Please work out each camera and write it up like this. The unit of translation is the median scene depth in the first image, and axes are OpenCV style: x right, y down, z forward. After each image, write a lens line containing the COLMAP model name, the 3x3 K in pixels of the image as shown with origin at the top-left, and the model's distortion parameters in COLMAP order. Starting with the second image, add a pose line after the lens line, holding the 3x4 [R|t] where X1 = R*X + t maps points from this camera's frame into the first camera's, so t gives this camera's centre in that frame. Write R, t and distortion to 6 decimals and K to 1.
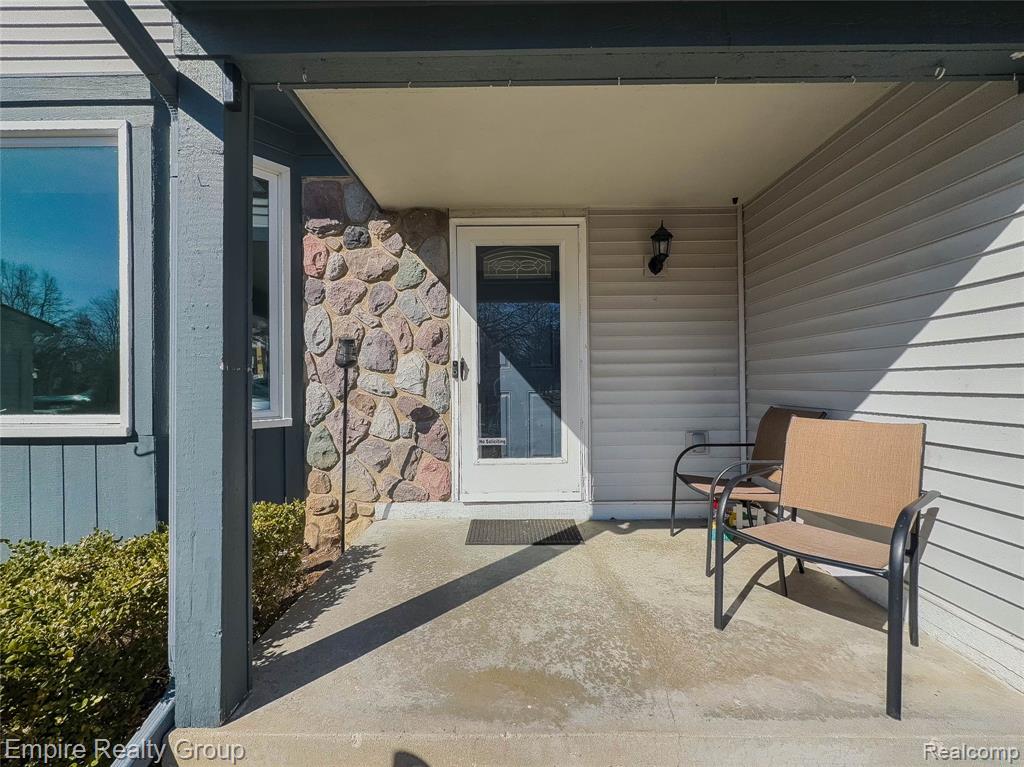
lens RADIAL K [[408.4, 0, 514.7], [0, 408.4, 382.1], [0, 0, 1]] dist [0.000167, 0.000144]
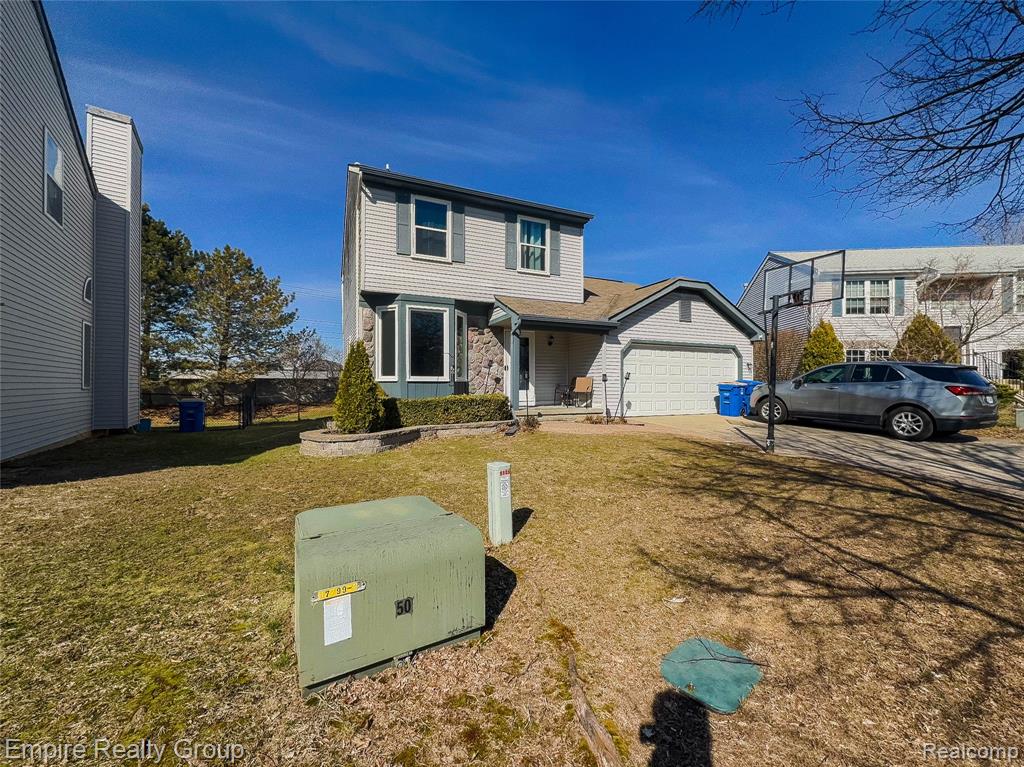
lens RADIAL K [[411.2, 0, 512.0], [0, 411.2, 383.5], [0, 0, 1]] dist [-0.000646, 0.000129]
pose [[0.895669, 0.004533, 0.444697, -1.826351], [0.001518, 0.999911, -0.013249, 0.169248], [-0.444718, 0.012542, 0.895583, -2.530010]]
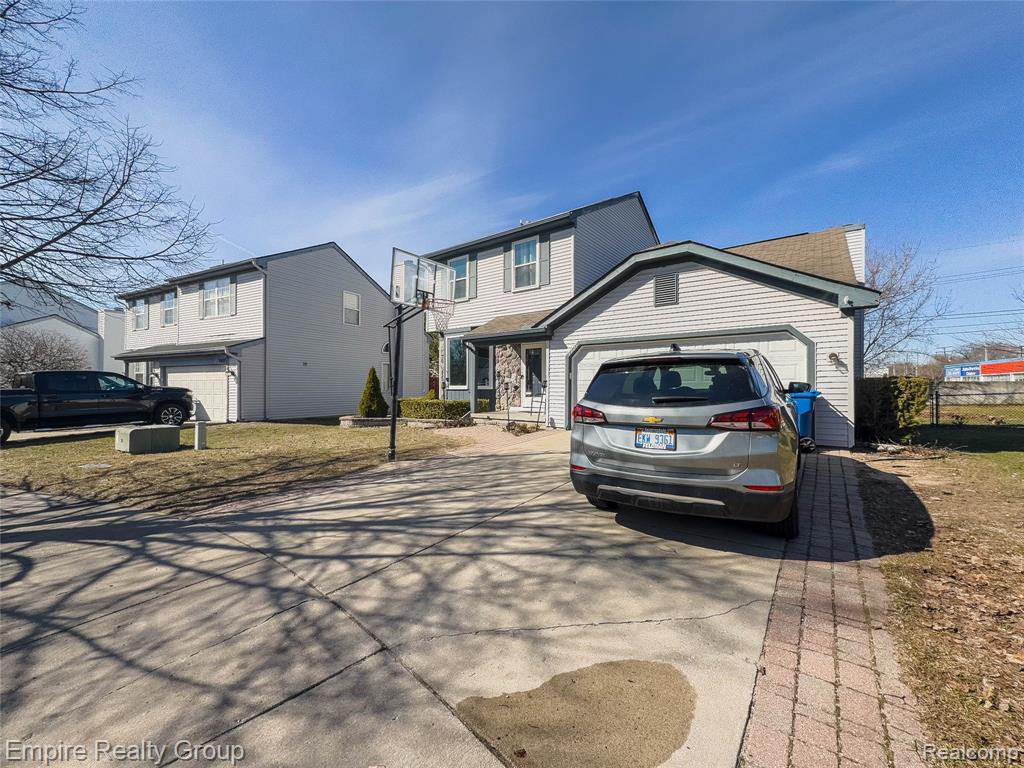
lens RADIAL K [[408.4, 0, 514.7], [0, 408.4, 382.6], [0, 0, 1]] dist [0.000167, 0.000144]
pose [[0.805441, -0.003092, -0.592667, 2.401266], [-0.010455, 0.999757, -0.019423, 0.116712], [0.592583, 0.021840, 0.805213, -2.589414]]
